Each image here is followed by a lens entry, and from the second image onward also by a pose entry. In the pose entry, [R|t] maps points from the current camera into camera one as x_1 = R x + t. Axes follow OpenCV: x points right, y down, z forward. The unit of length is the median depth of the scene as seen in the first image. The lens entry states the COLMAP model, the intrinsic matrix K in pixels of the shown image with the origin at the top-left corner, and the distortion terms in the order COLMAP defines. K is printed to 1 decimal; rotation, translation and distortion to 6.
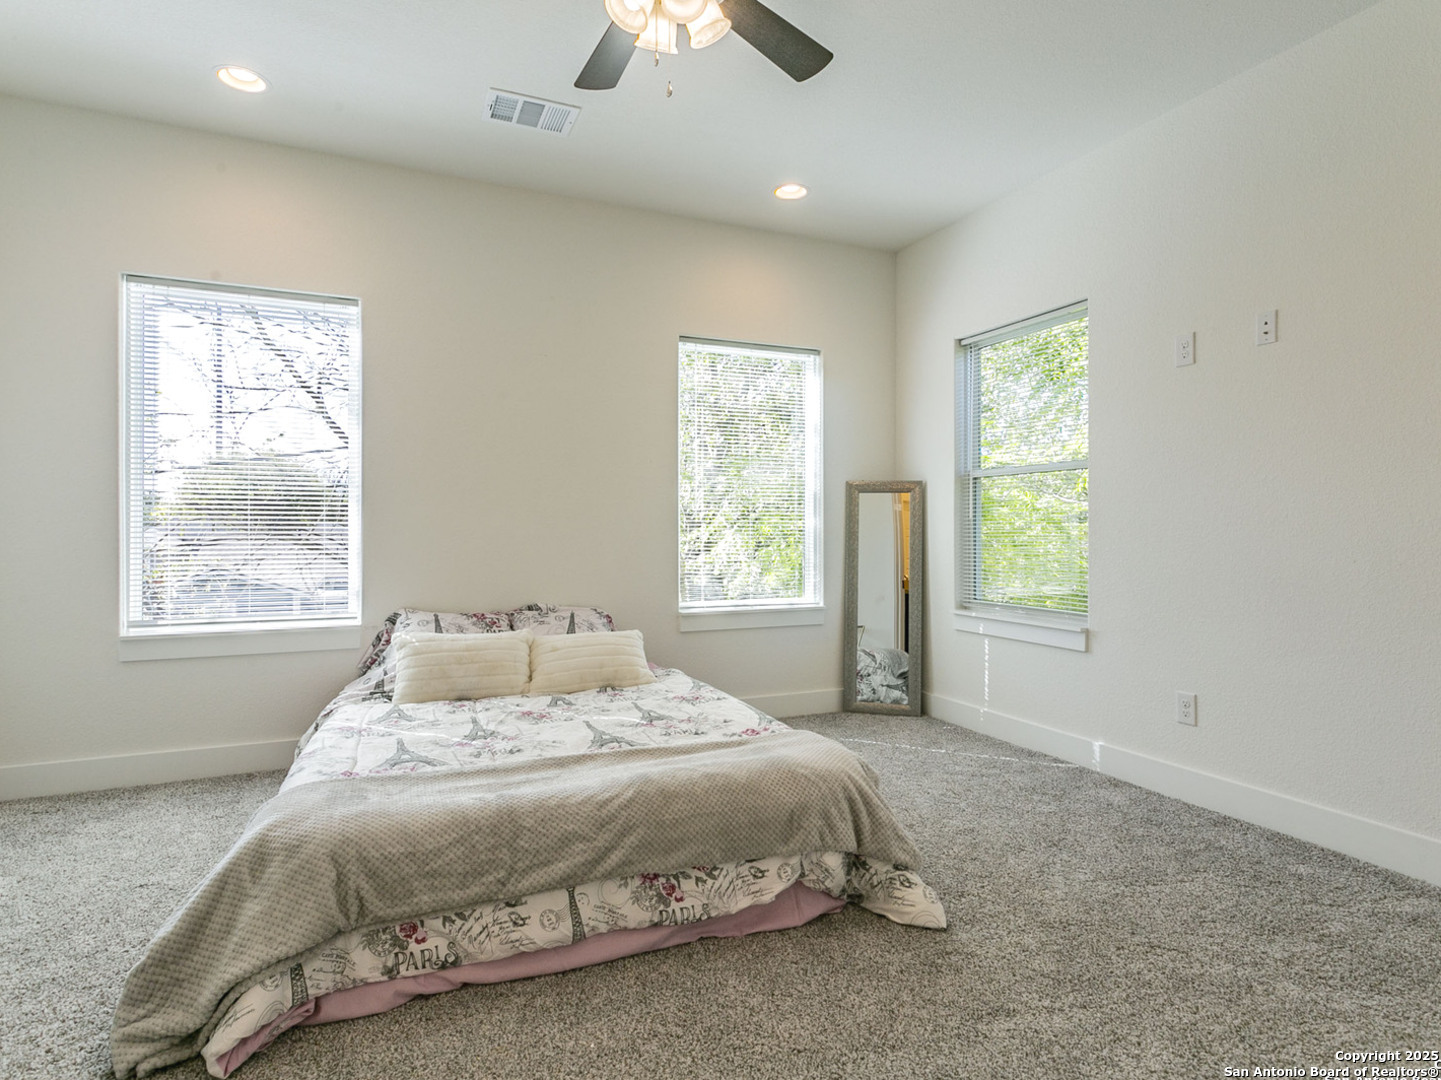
lens RADIAL K [[790.1, 0, 718.4], [0, 790.1, 532.6], [0, 0, 1]] dist [0.000048, 0.000077]
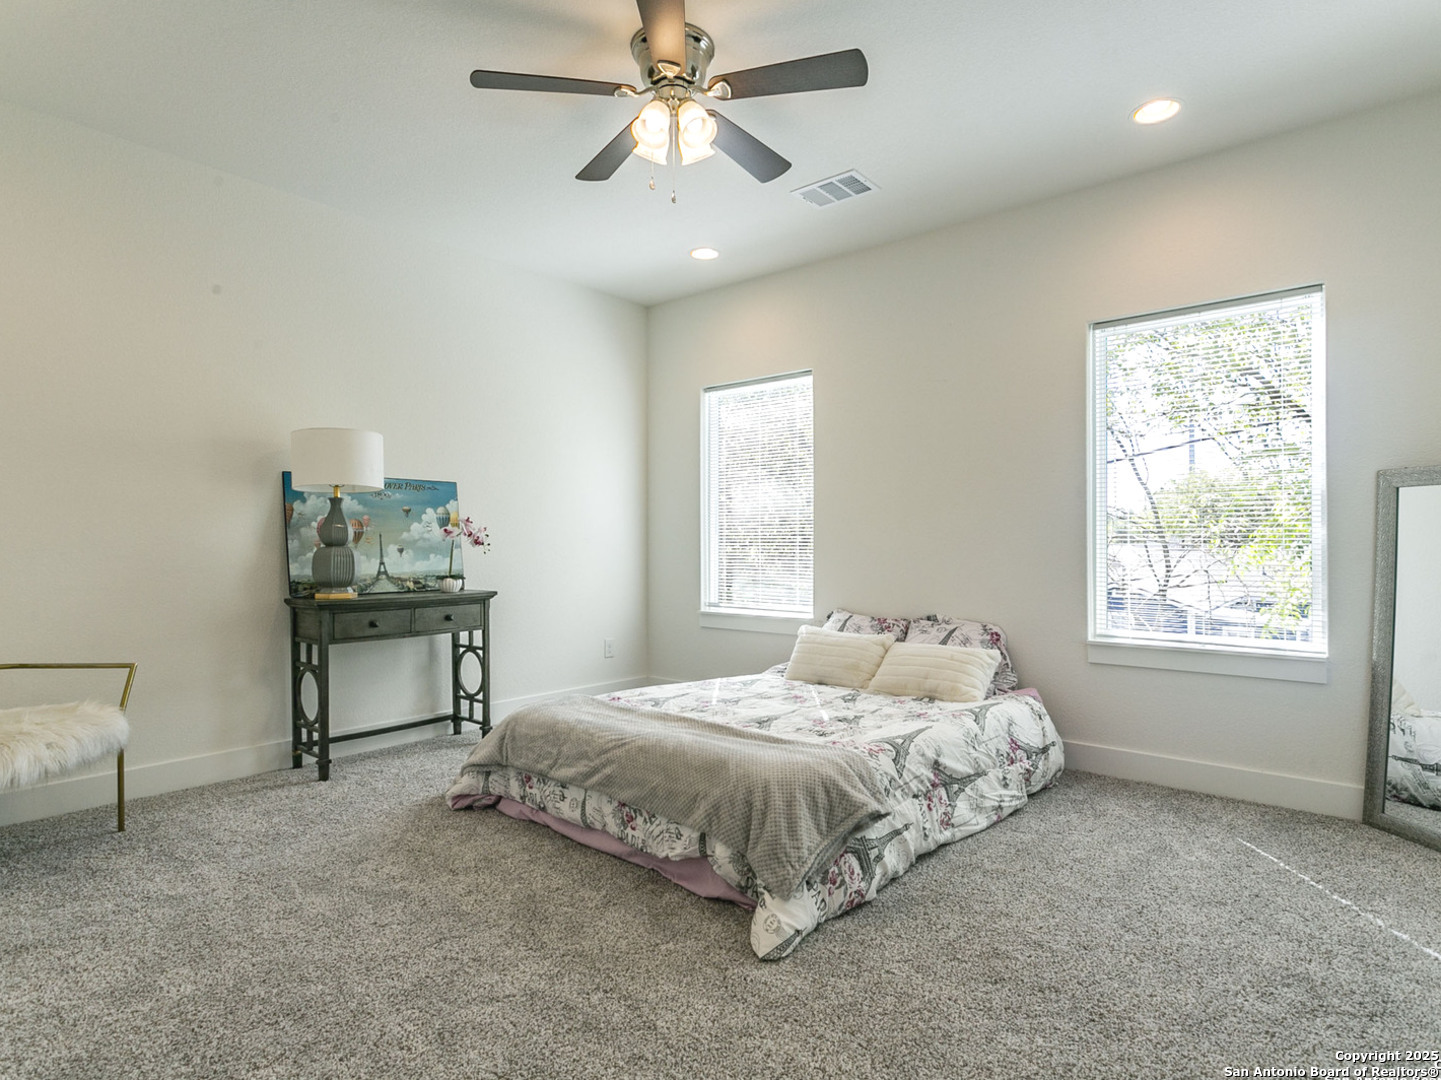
lens RADIAL K [[769.6, 0, 720.5], [0, 769.6, 540.0], [0, 0, 1]] dist [0.001958, 0.000164]
pose [[0.445652, -0.006666, -0.895181, 1.135709], [-0.000685, 0.999969, -0.007787, -0.005365], [0.895206, 0.004083, 0.445634, 0.543138]]
